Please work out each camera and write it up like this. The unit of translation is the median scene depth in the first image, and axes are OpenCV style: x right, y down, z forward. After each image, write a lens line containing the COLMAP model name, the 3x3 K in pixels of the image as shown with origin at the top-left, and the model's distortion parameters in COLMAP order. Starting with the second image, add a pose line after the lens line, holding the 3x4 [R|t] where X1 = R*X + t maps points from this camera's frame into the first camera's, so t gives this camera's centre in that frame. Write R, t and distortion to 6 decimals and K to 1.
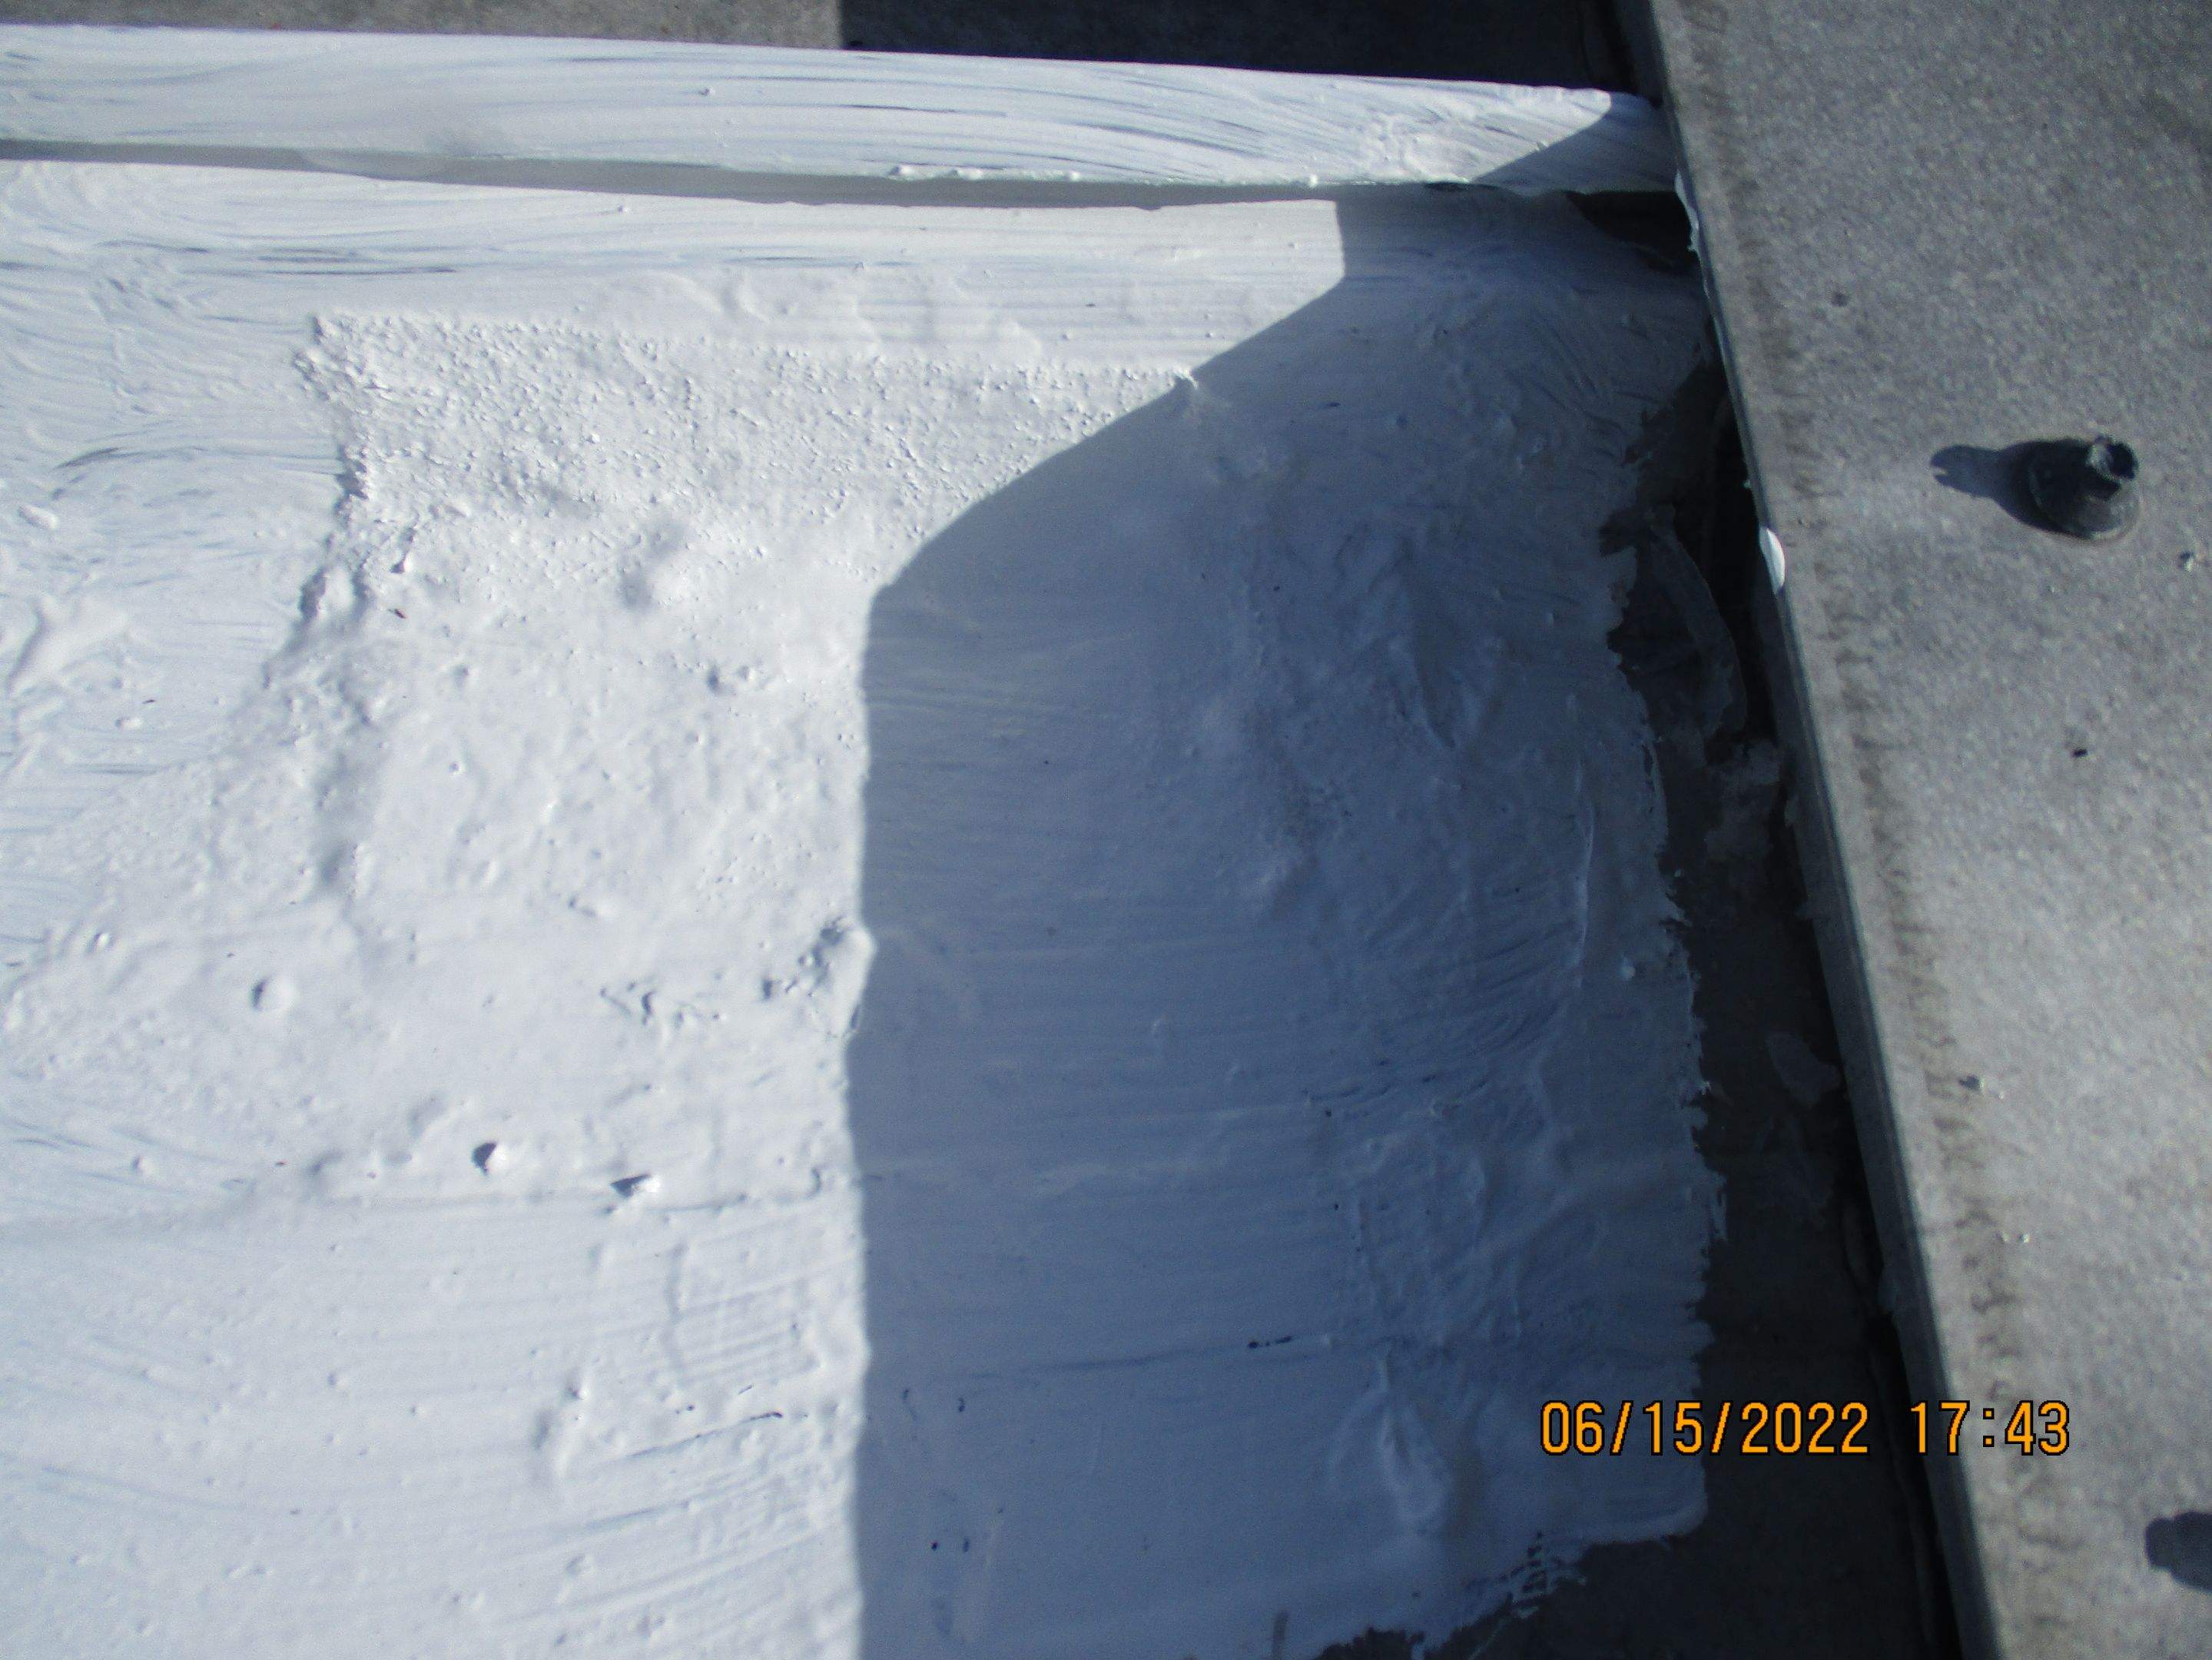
lens RADIAL K [[1850.6, 0, 1120.1], [0, 1850.6, 821.4], [0, 0, 1]] dist [-0.024700, 0.000388]
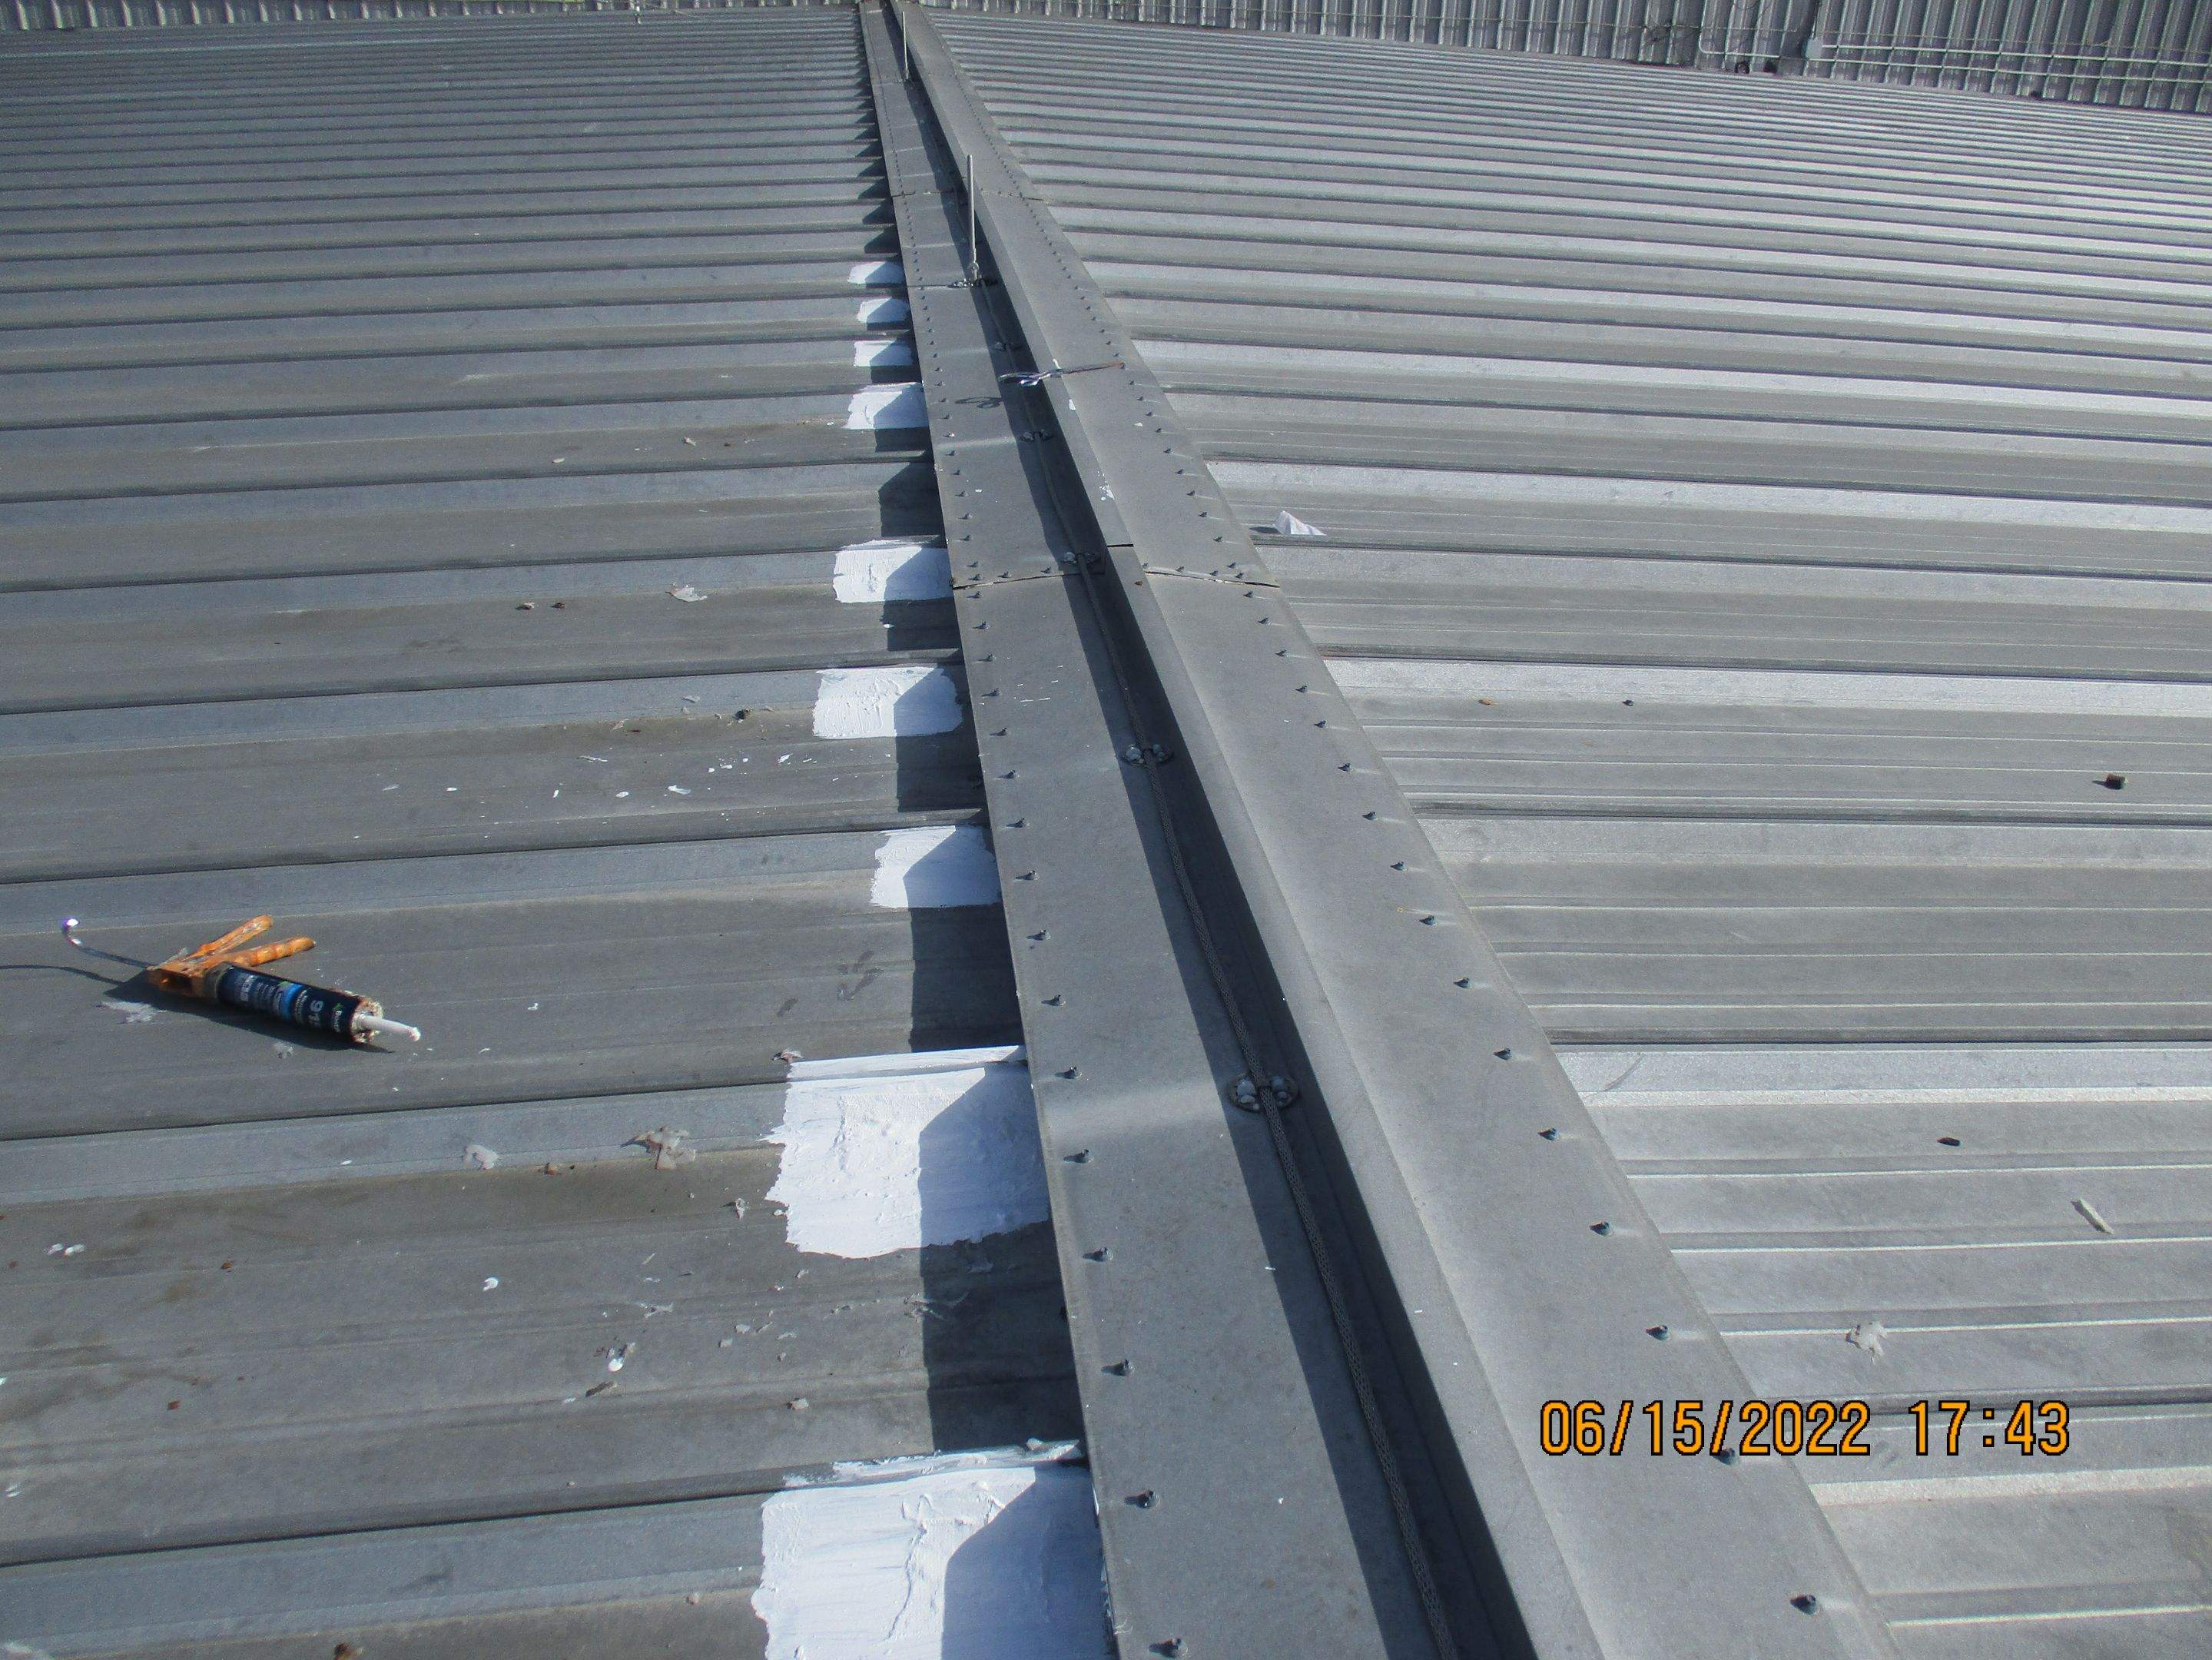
lens RADIAL K [[1850.6, 0, 1095.9], [0, 1850.6, 828.4], [0, 0, 1]] dist [-0.024700, 0.000388]
pose [[0.988200, -0.151554, -0.022197, 0.809740], [0.100322, 0.749912, -0.653887, 3.511790], [0.115745, 0.643944, 0.756267, -4.686290]]
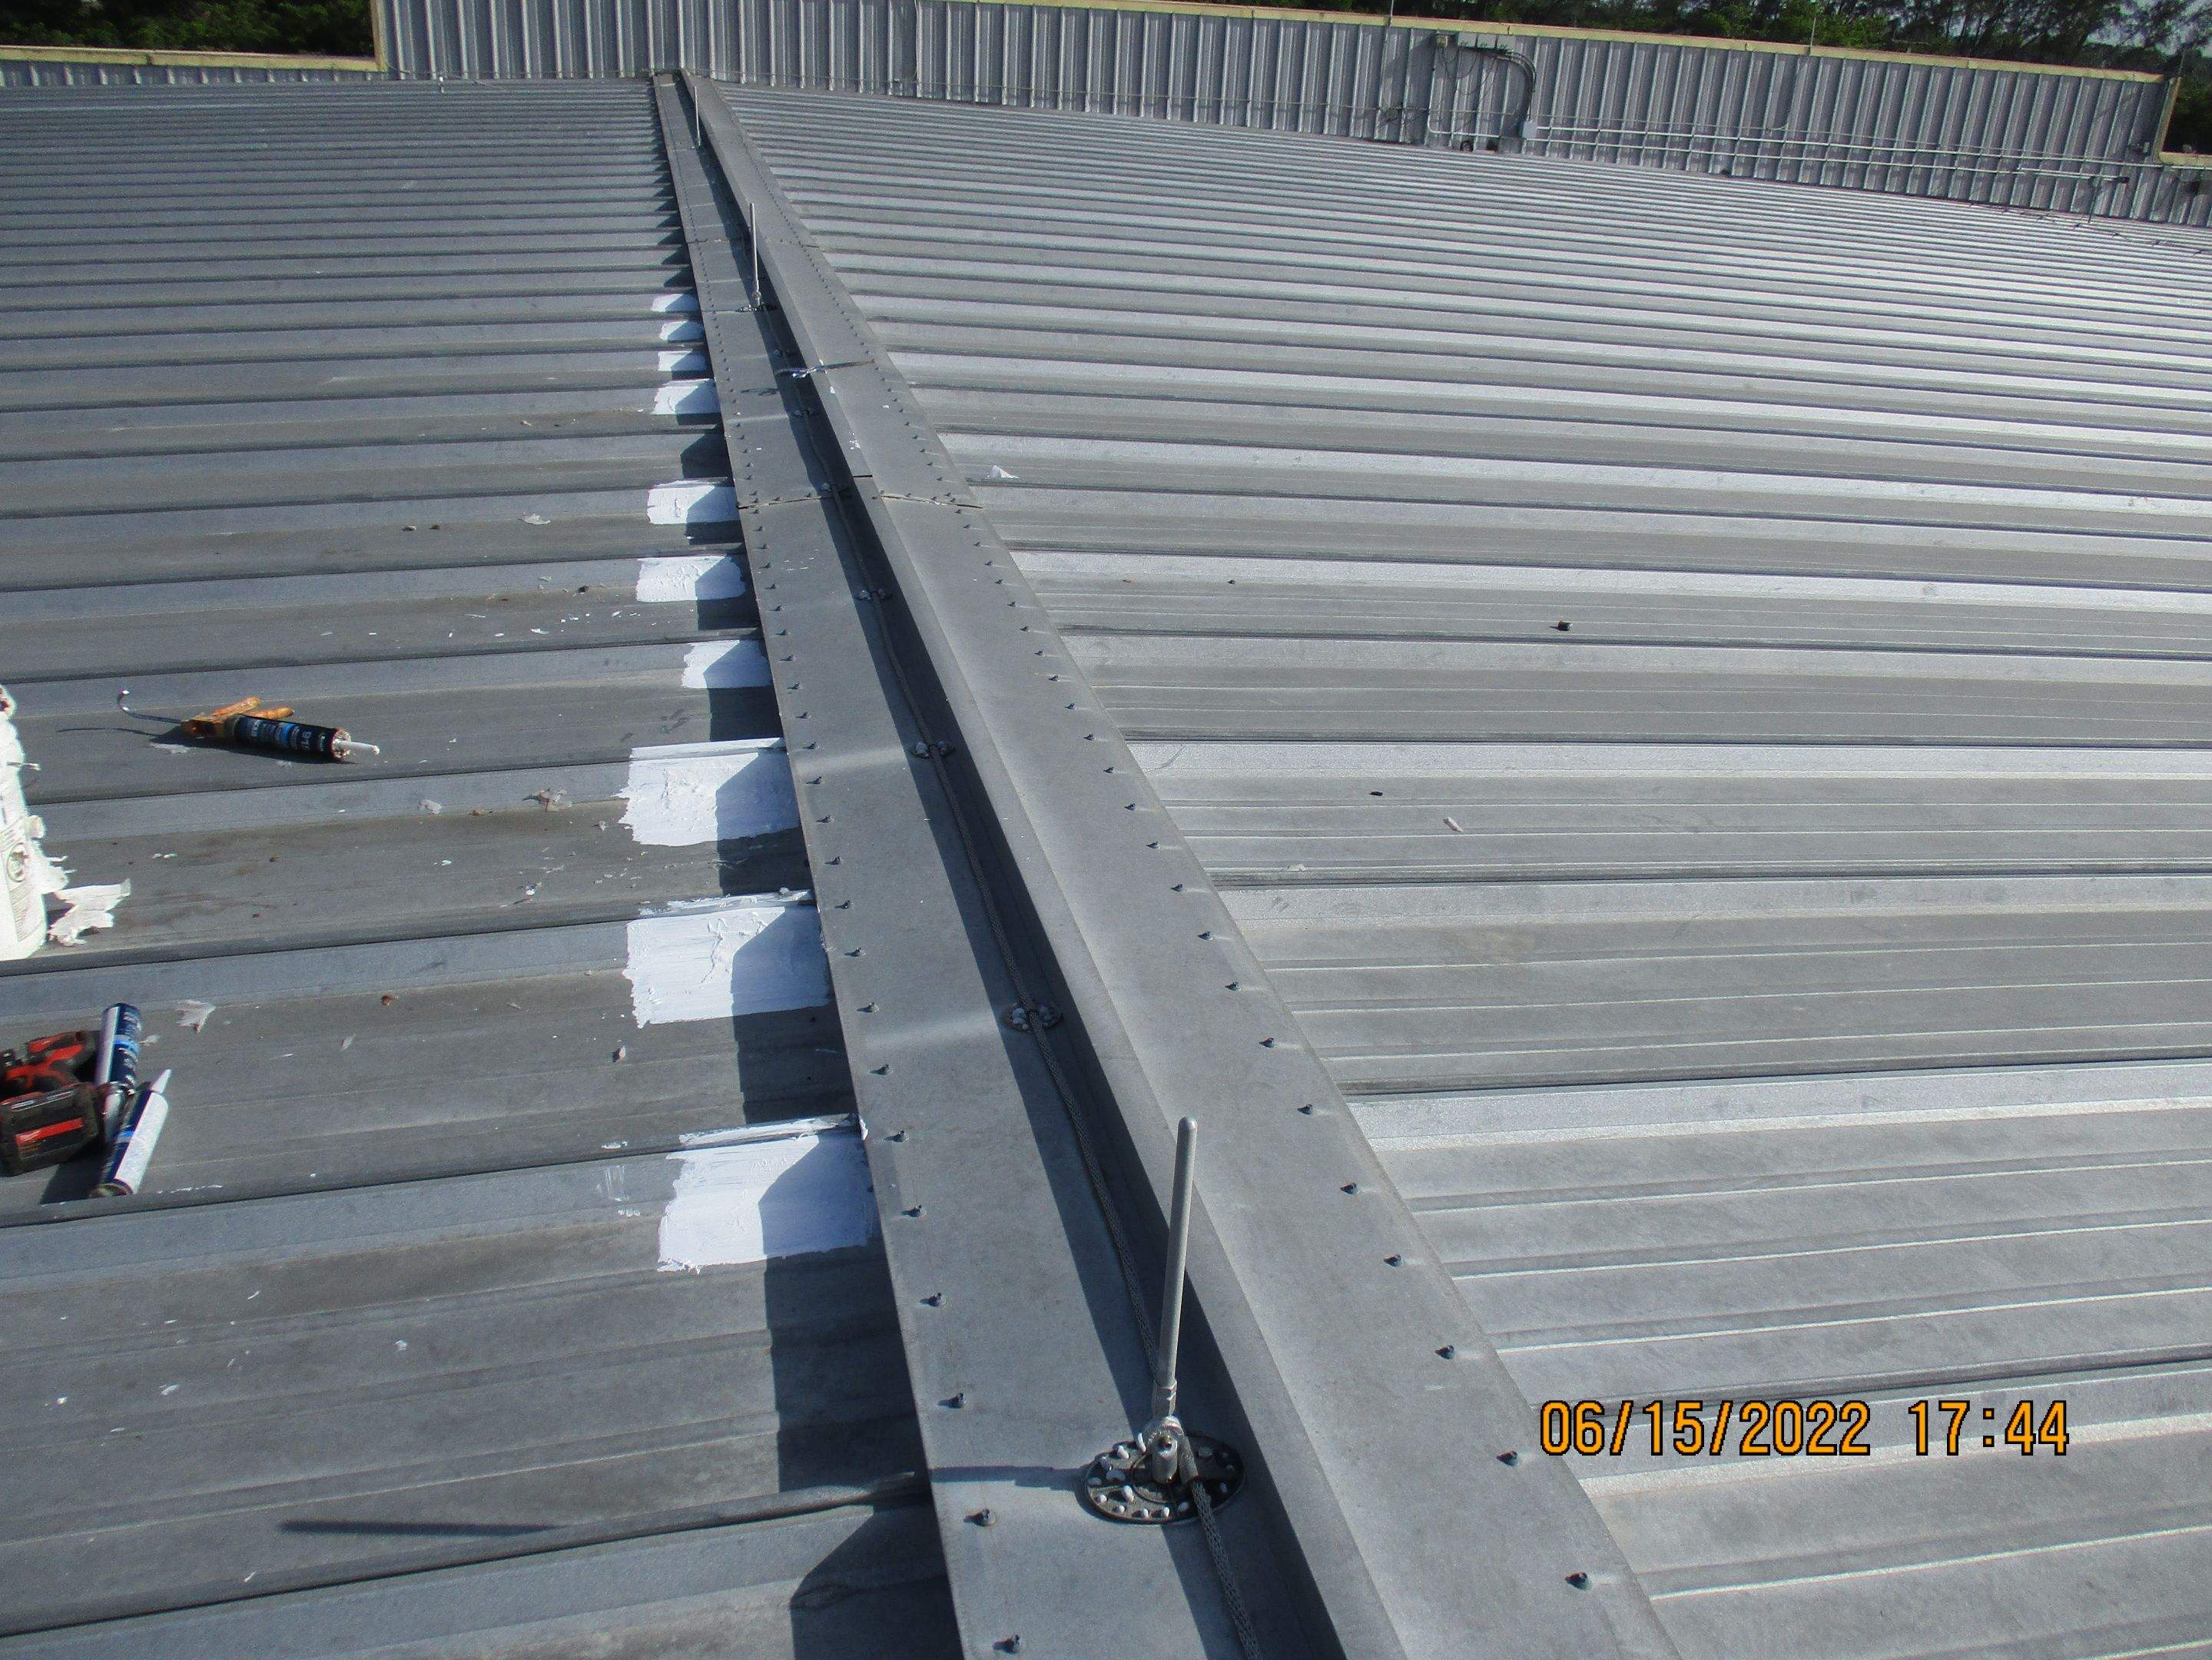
lens RADIAL K [[1850.6, 0, 1111.6], [0, 1850.6, 822.7], [0, 0, 1]] dist [-0.024700, 0.000388]
pose [[0.979626, -0.178526, 0.091984, 1.062390], [0.193784, 0.720023, -0.666344, 7.476577], [0.052729, 0.670593, 0.739949, -6.520653]]
